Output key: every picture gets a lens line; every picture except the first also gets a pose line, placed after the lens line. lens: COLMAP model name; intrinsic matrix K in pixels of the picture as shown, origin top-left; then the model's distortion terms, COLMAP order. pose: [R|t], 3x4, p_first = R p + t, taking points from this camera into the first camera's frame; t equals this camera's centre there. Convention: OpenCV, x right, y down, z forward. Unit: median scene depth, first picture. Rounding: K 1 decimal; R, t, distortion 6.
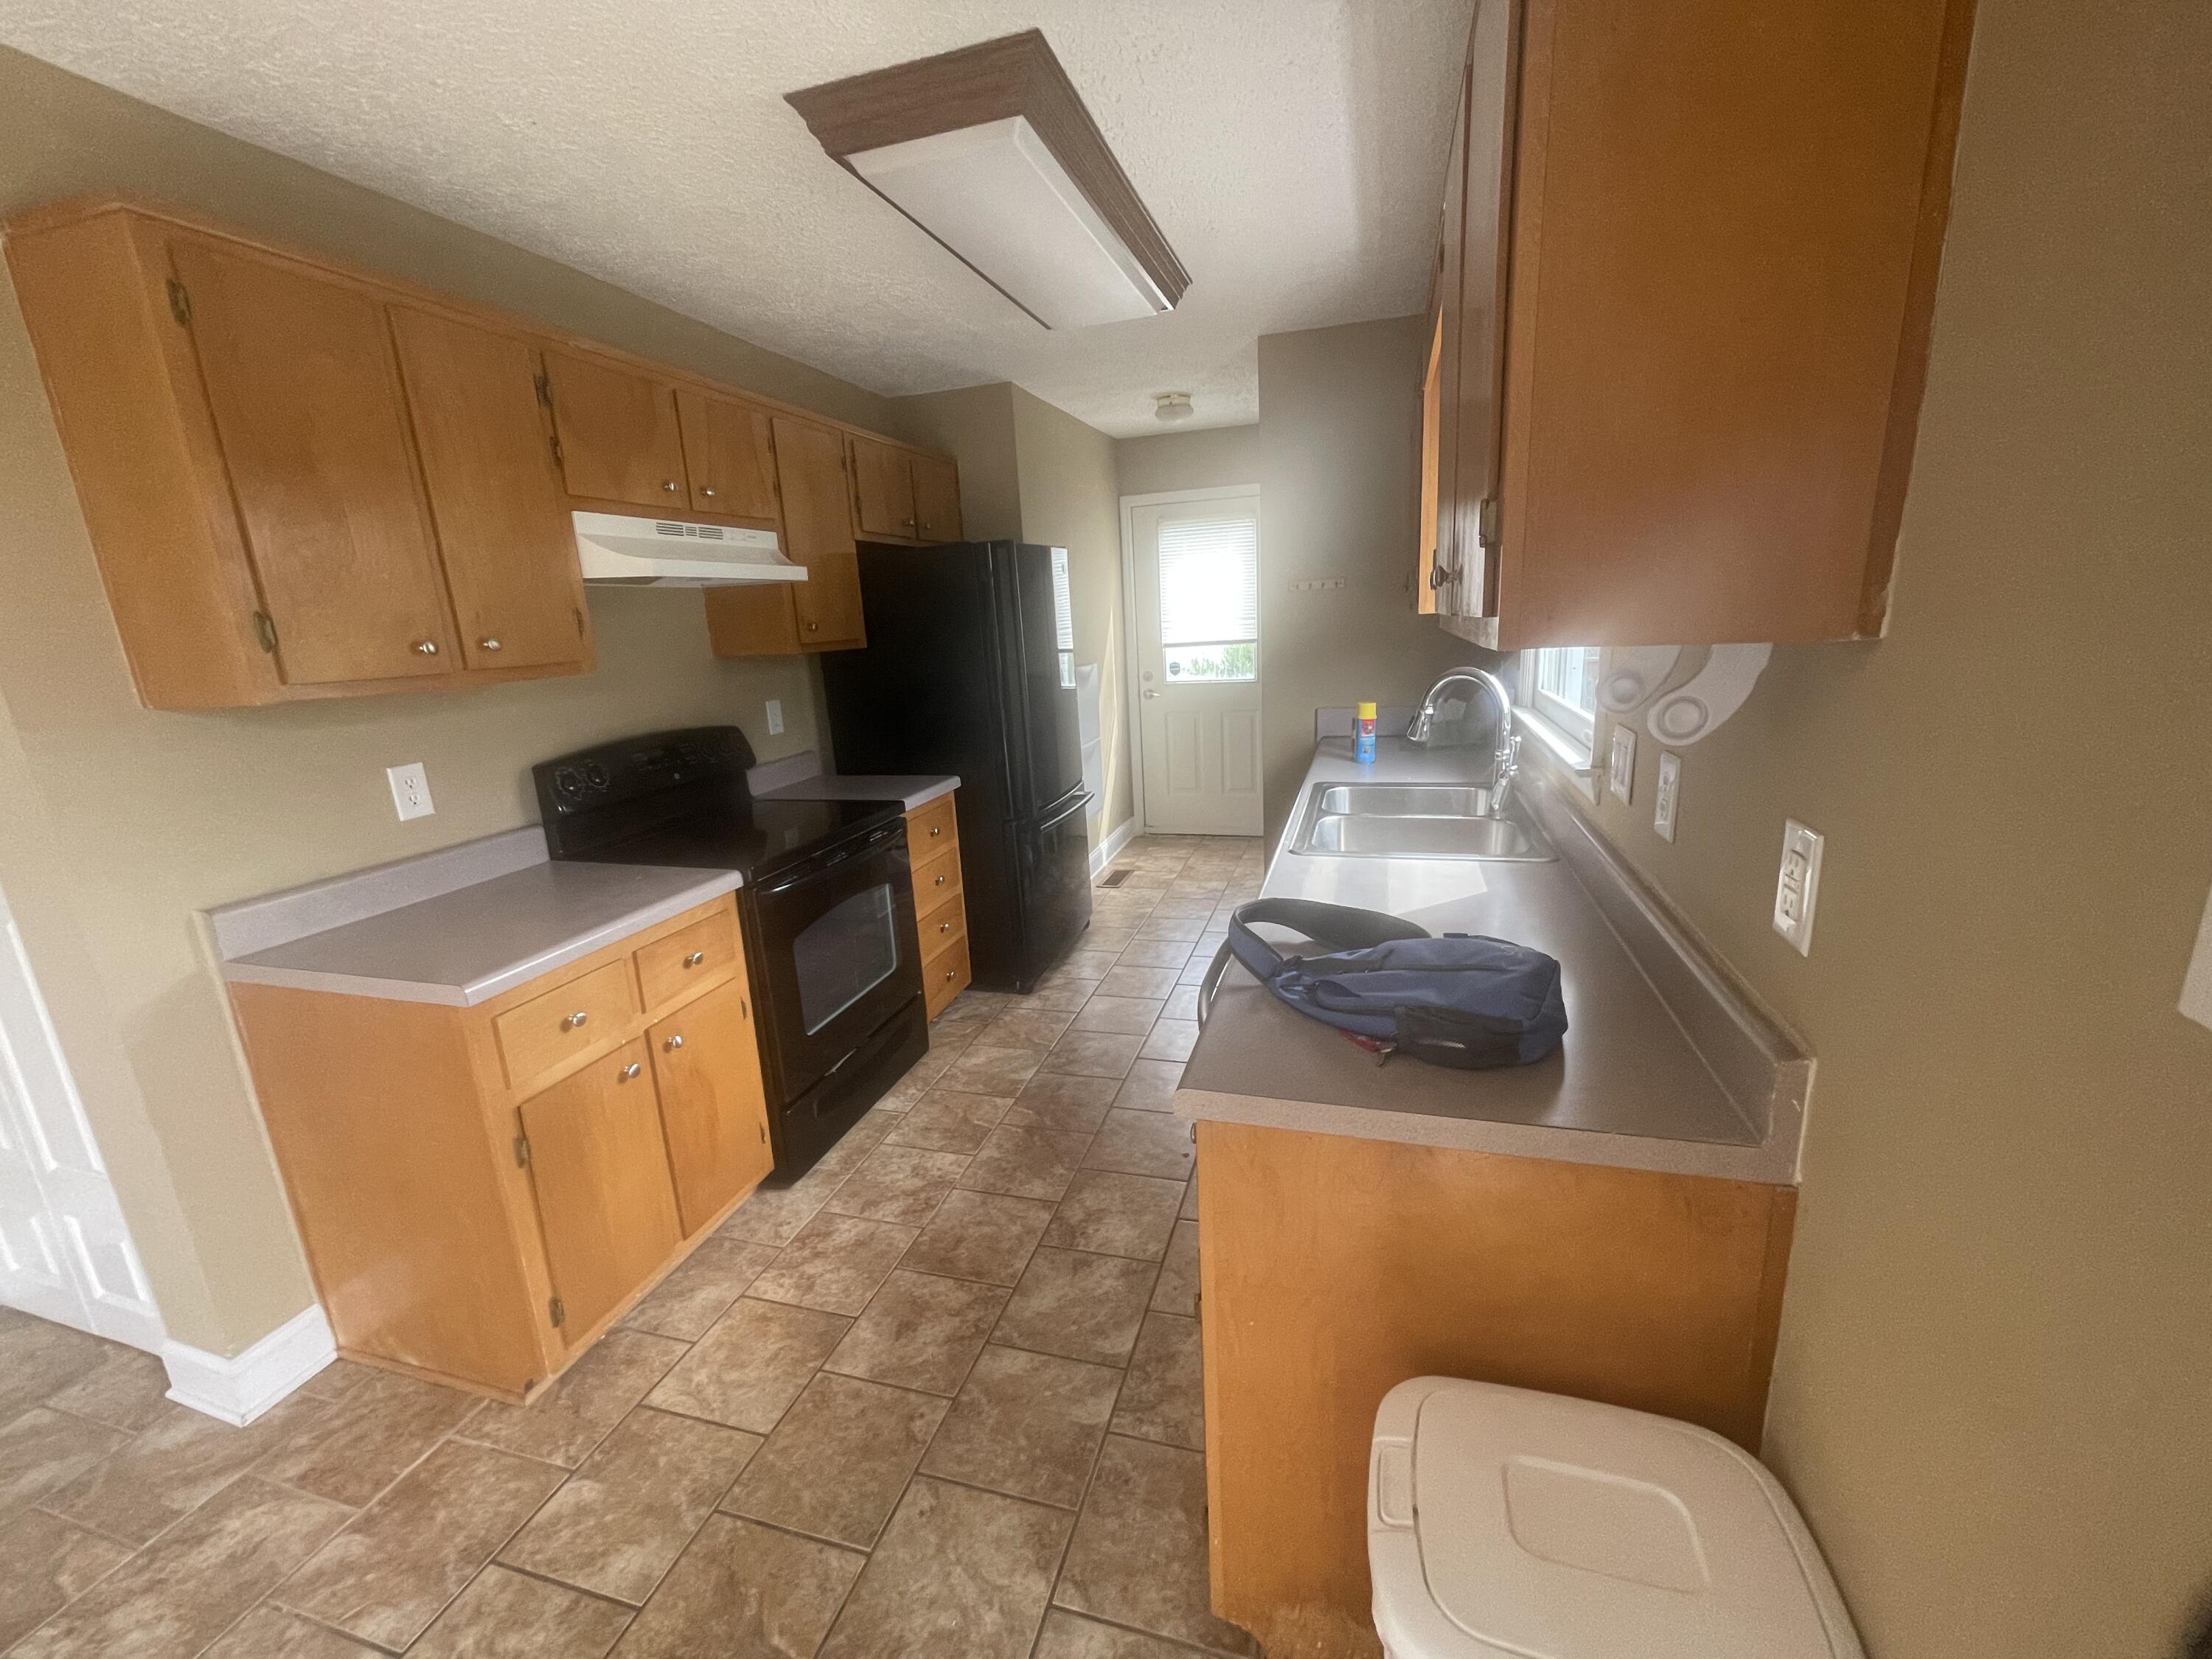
lens RADIAL K [[896.8, 0, 1106.0], [0, 896.8, 829.5], [0, 0, 1]] dist [-0.000231, -0.000366]
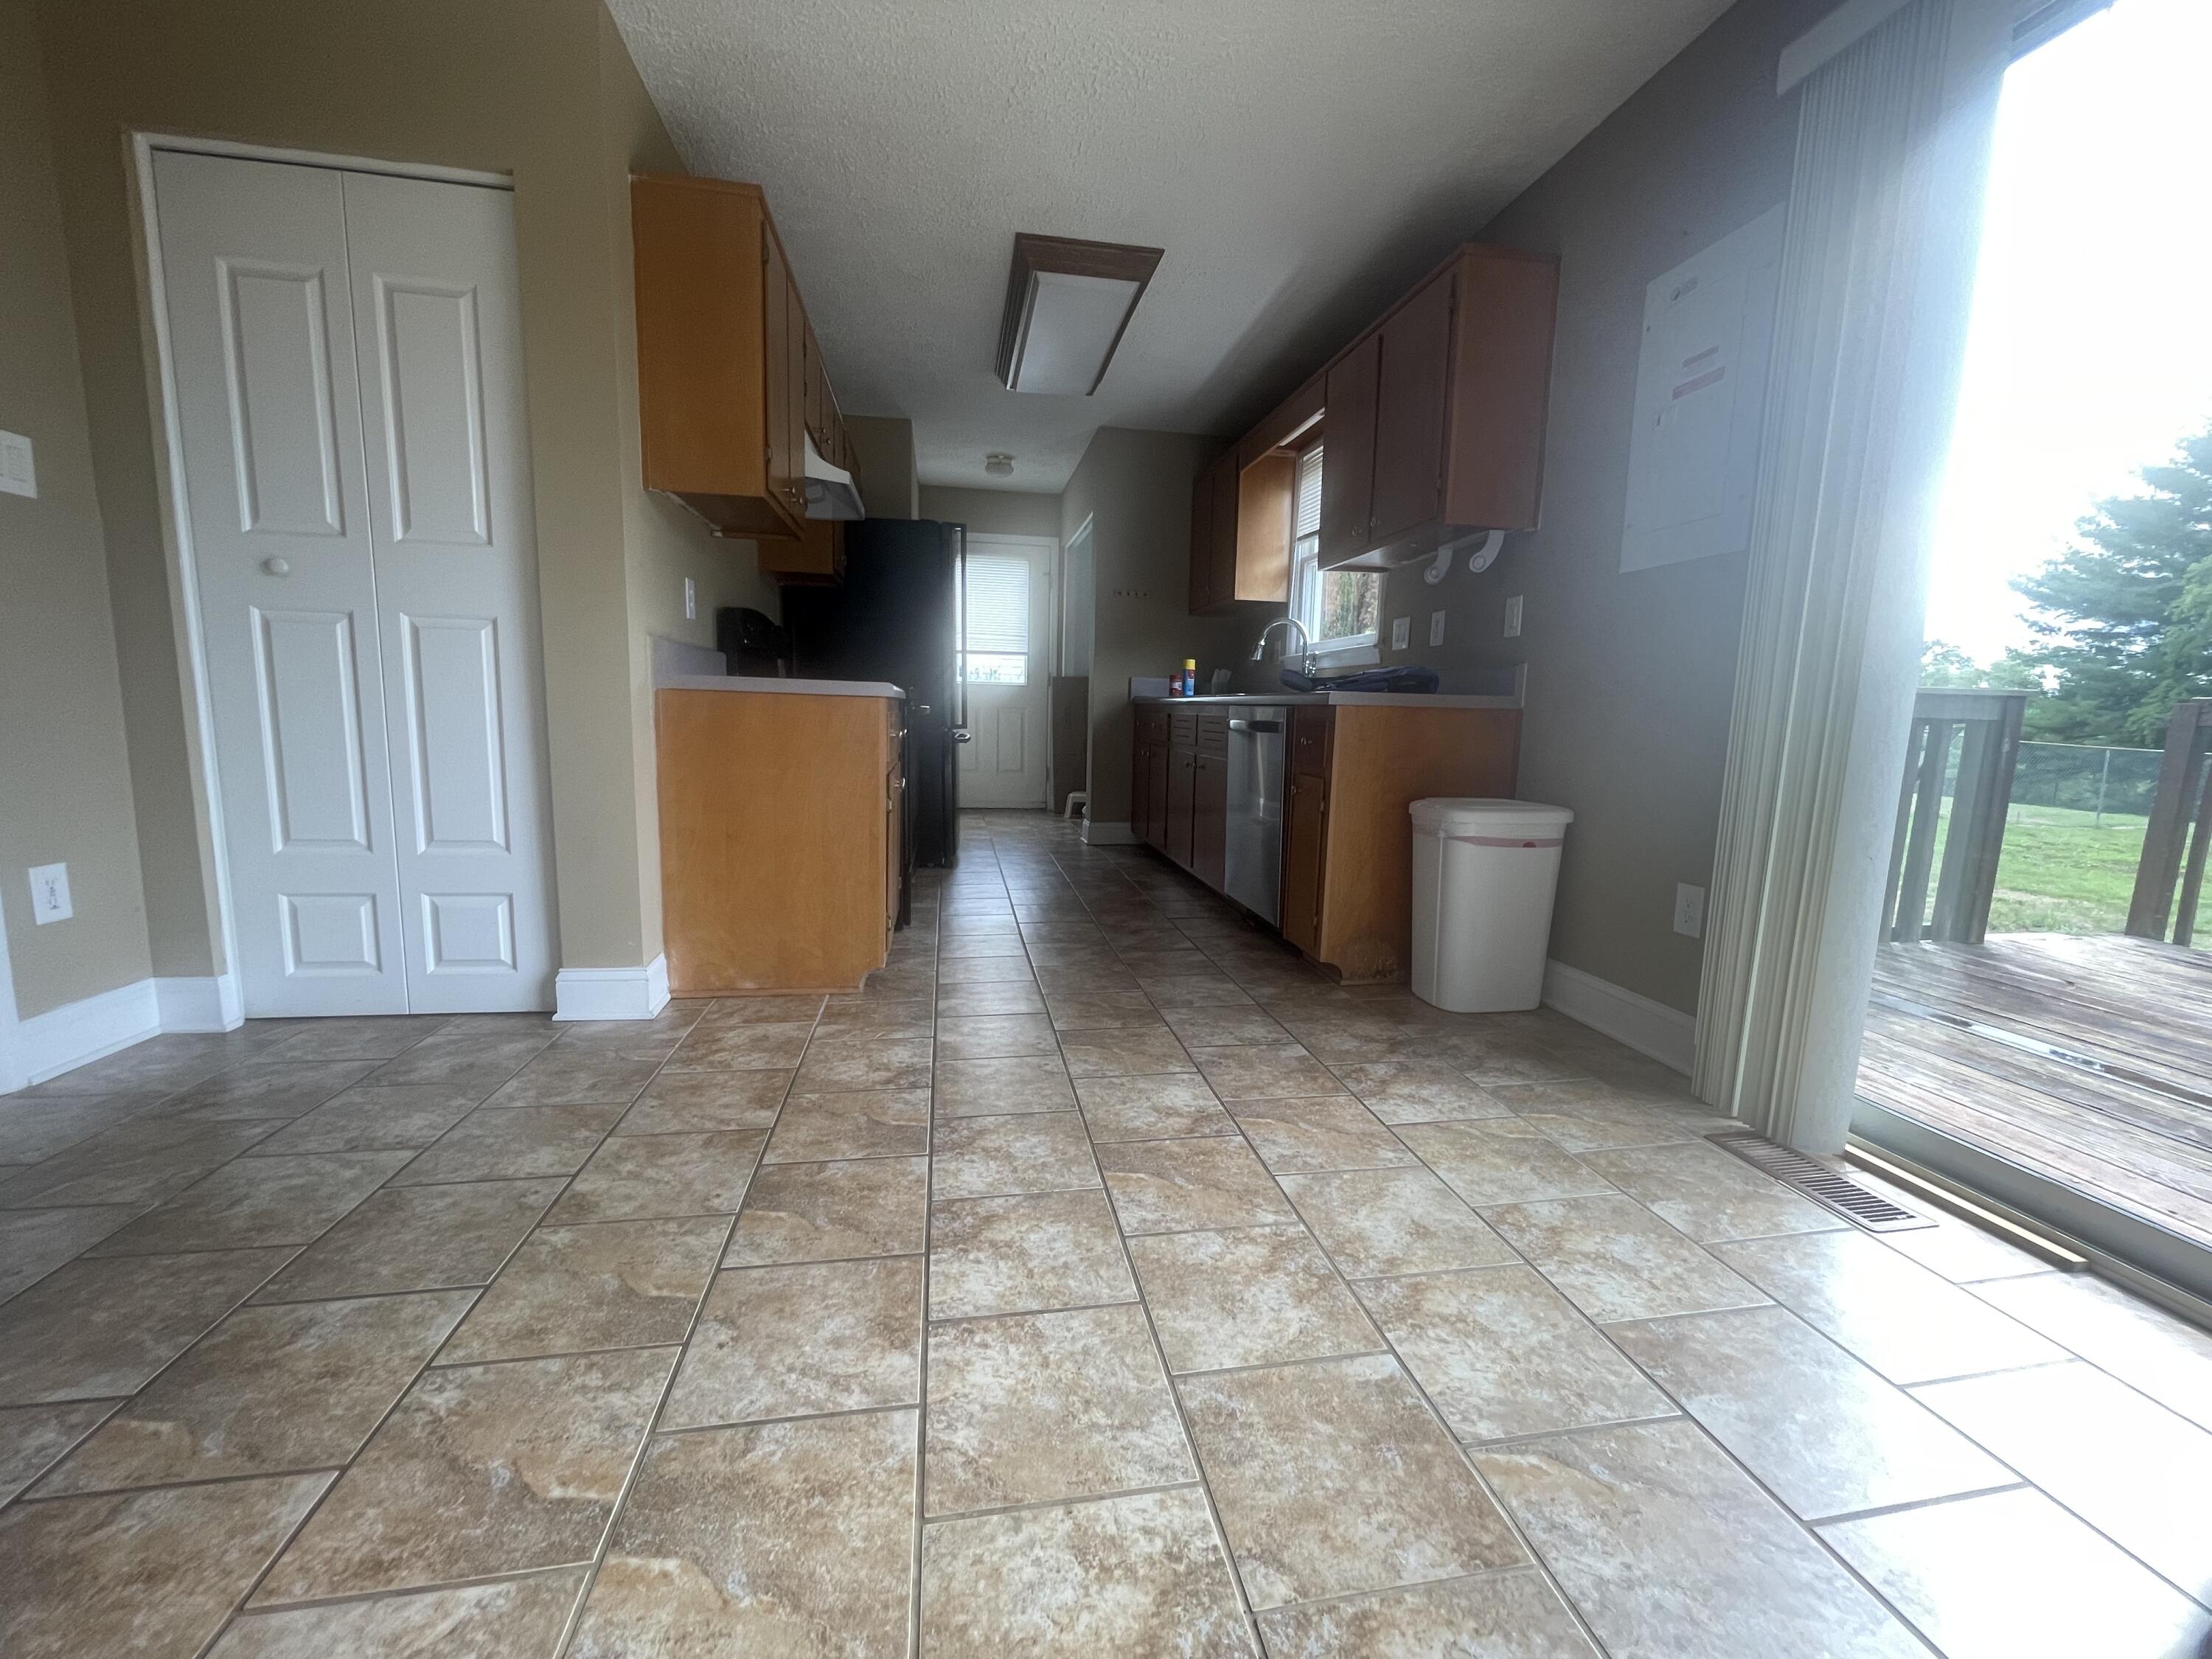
lens RADIAL K [[888.6, 0, 1110.1], [0, 888.6, 841.2], [0, 0, 1]] dist [-0.013903, -0.000139]
pose [[0.885725, 0.009521, 0.464113, -0.975121], [0.035495, 0.995474, -0.088161, 0.544243], [-0.462852, 0.094560, 0.881378, -0.512747]]
